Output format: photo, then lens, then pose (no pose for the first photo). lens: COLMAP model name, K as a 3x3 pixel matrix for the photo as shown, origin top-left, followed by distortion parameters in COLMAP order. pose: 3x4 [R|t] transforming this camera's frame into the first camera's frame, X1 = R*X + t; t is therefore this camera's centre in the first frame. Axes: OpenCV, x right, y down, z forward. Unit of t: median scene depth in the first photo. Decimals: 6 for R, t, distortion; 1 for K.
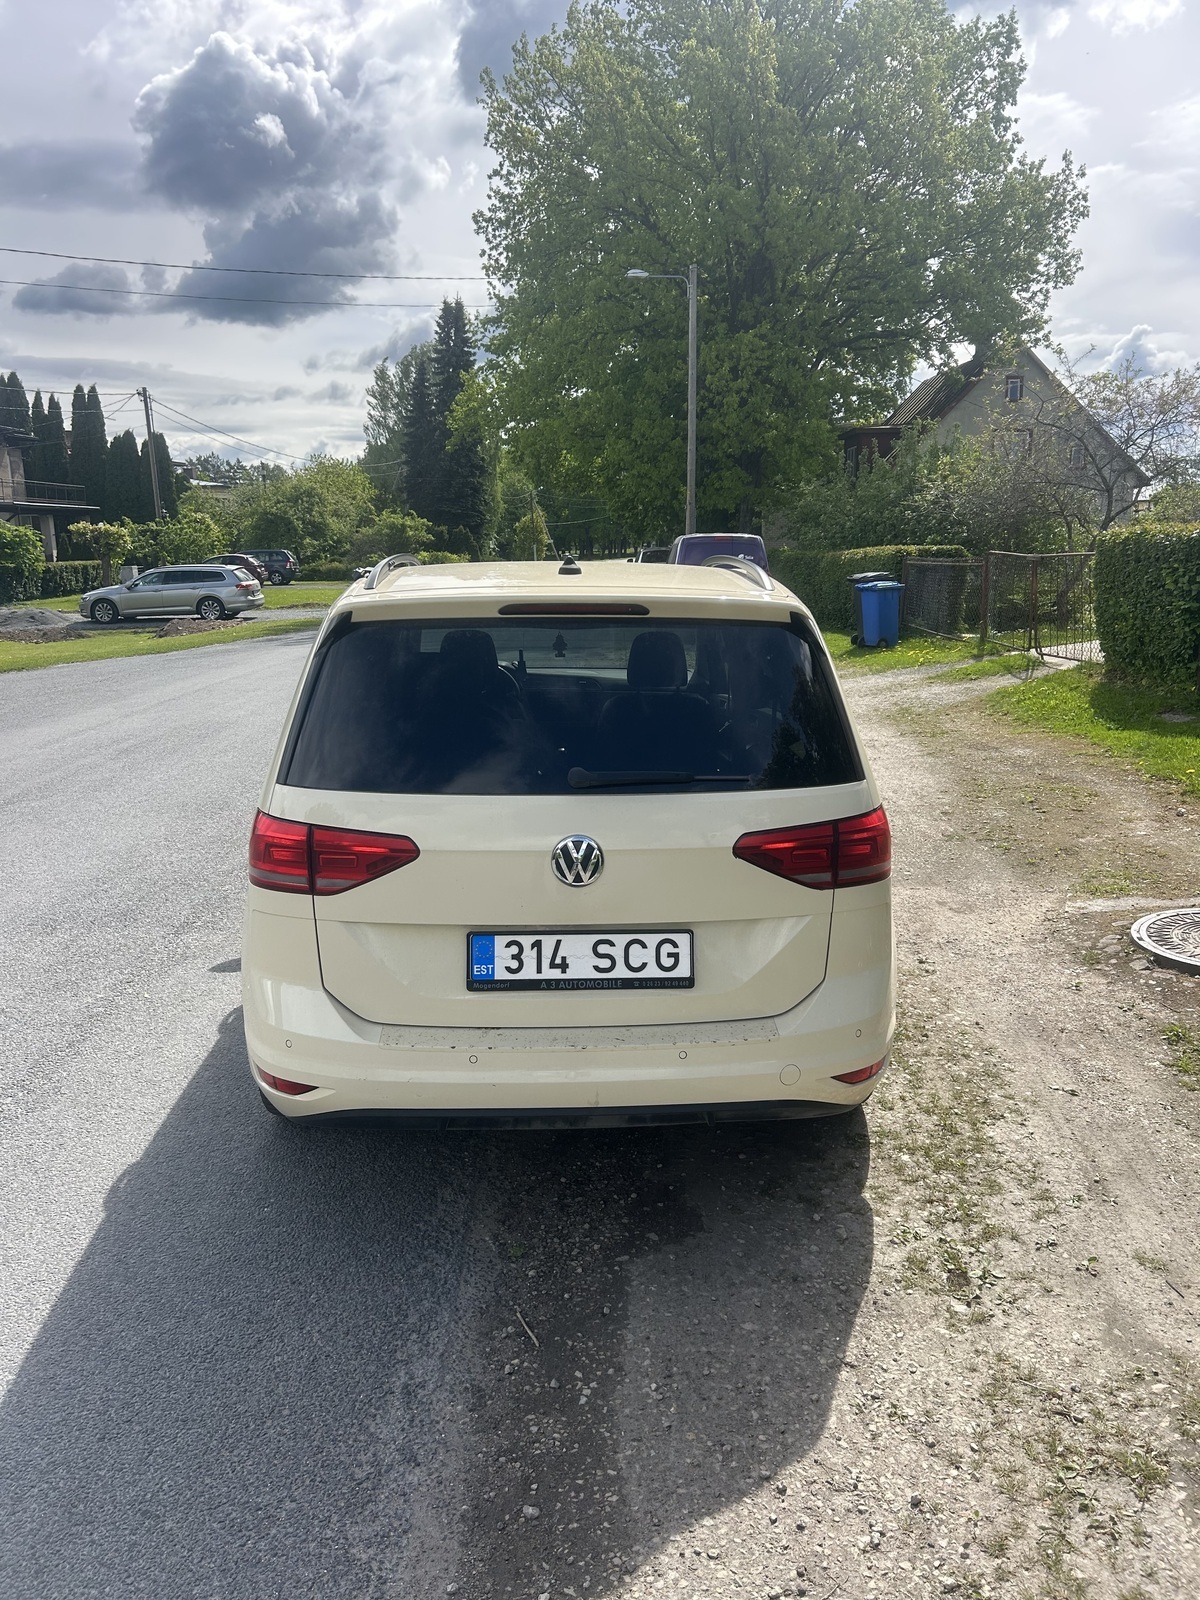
lens RADIAL K [[1212.3, 0, 609.2], [0, 1212.3, 788.7], [0, 0, 1]] dist [-0.003634, -0.011569]
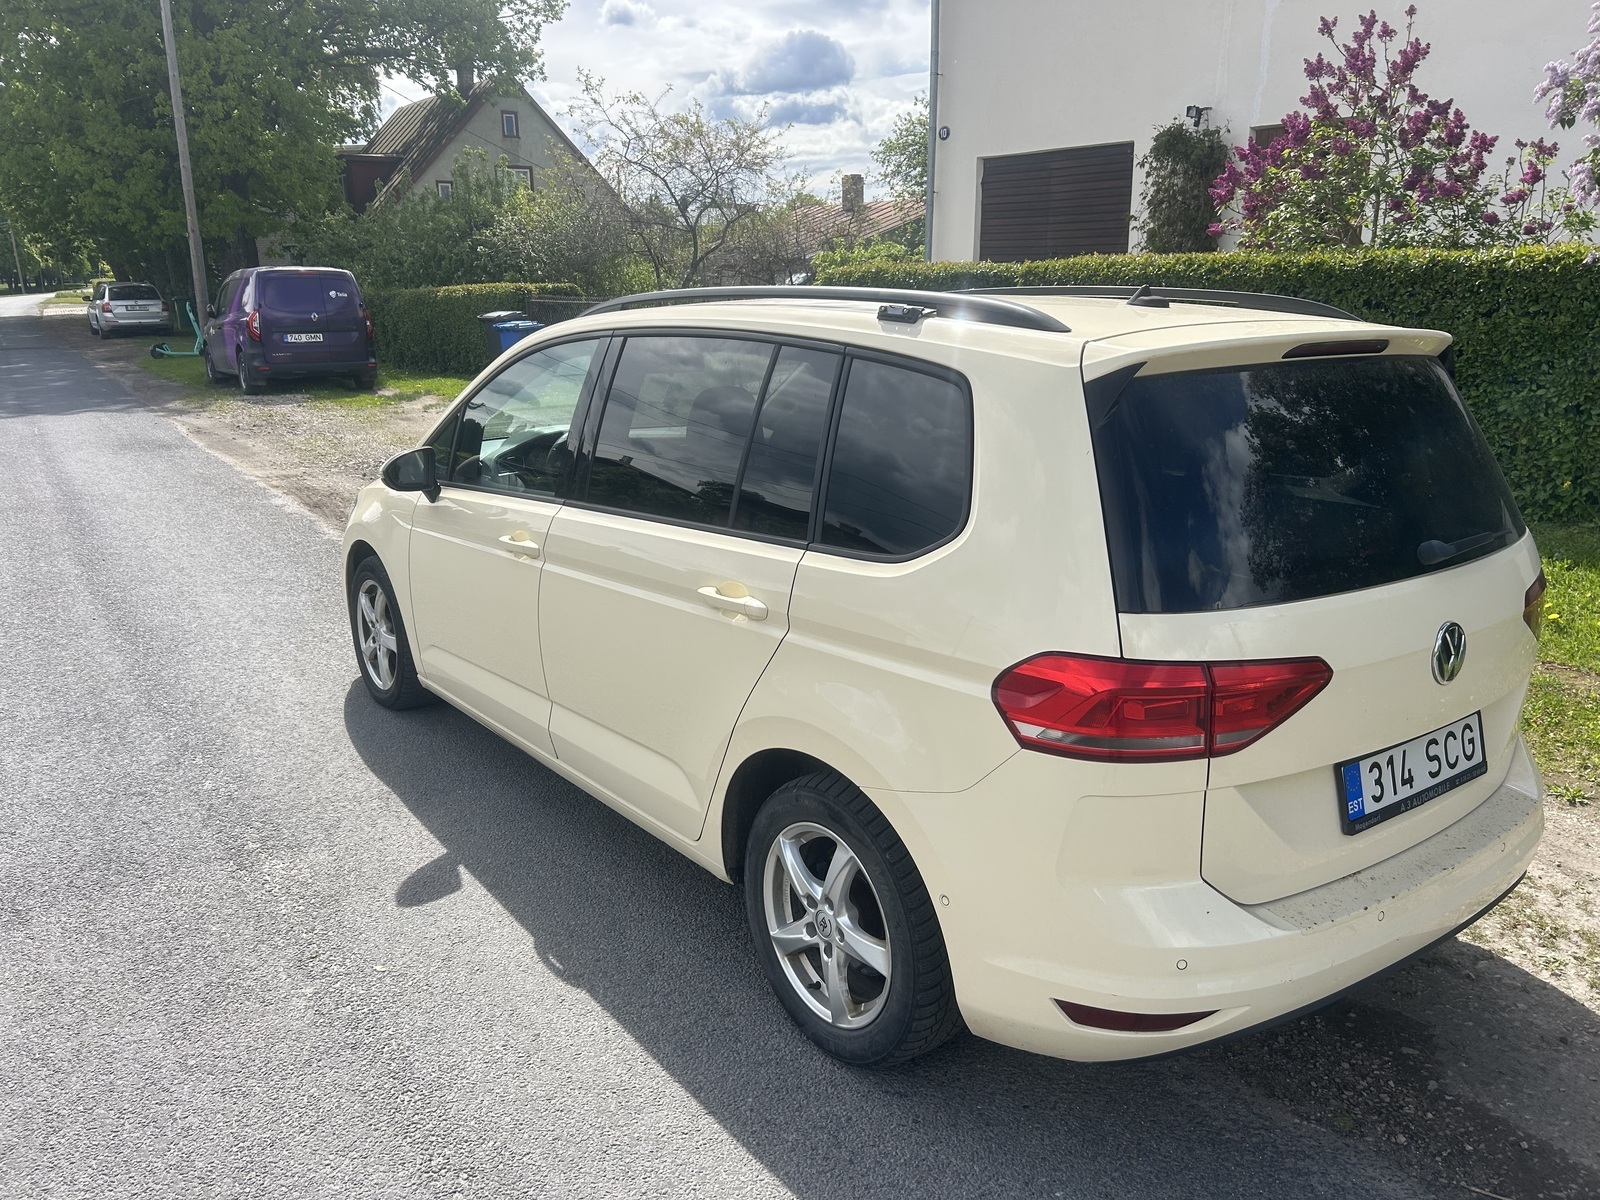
lens RADIAL K [[1212.3, 0, 800.3], [0, 1212.3, 610.6], [0, 0, 1]] dist [-0.003634, -0.011569]
pose [[0.823763, -0.139719, 0.549449, -0.796701], [0.104236, 0.989961, 0.095460, -0.089668], [-0.557270, -0.021364, 0.830056, 0.522805]]
